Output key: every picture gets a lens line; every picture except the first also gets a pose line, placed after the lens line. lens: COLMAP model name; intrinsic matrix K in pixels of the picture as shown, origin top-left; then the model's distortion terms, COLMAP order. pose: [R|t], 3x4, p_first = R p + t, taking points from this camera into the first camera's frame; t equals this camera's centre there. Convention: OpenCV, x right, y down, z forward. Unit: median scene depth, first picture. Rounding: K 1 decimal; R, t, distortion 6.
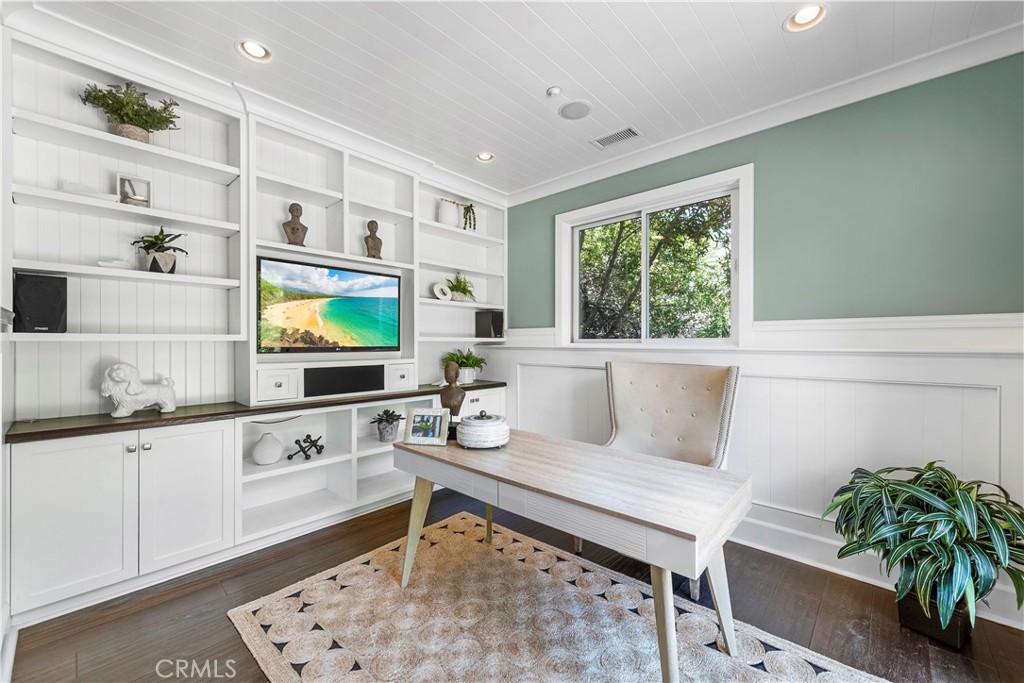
lens RADIAL K [[403.3, 0, 514.8], [0, 403.3, 337.9], [0, 0, 1]] dist [0.008986, -0.000455]
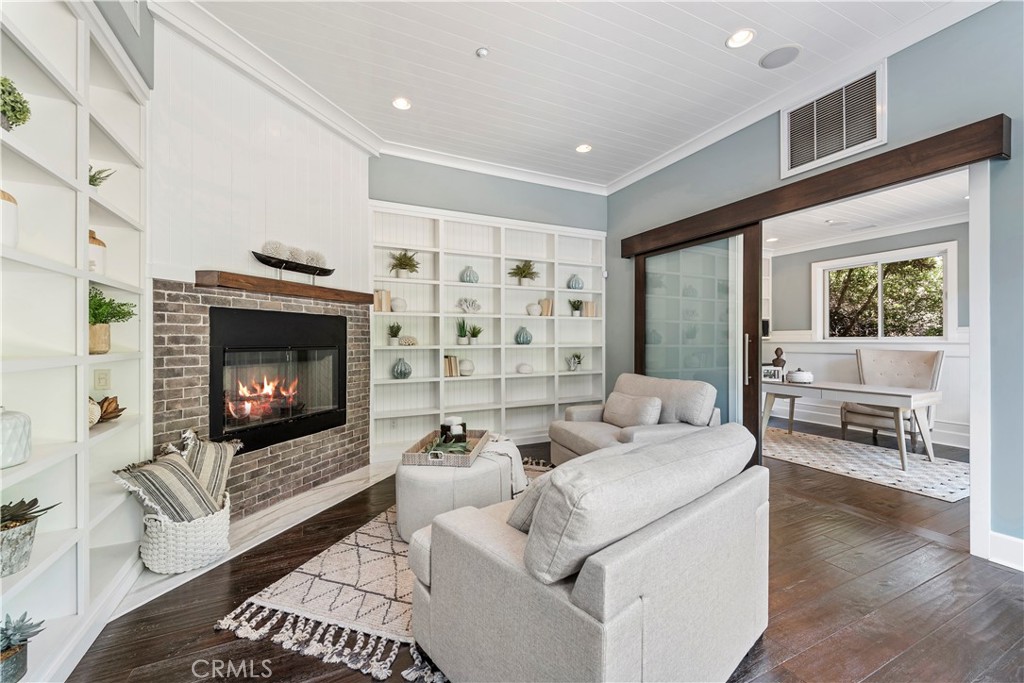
lens RADIAL K [[415.7, 0, 512.0], [0, 415.7, 341.5], [0, 0, 1]] dist [0.000707, -0.000200]
pose [[0.929927, -0.003295, -0.367730, -0.459299], [0.008295, 0.999893, 0.012016, -0.011449], [0.367651, -0.014224, 0.929855, -1.156362]]
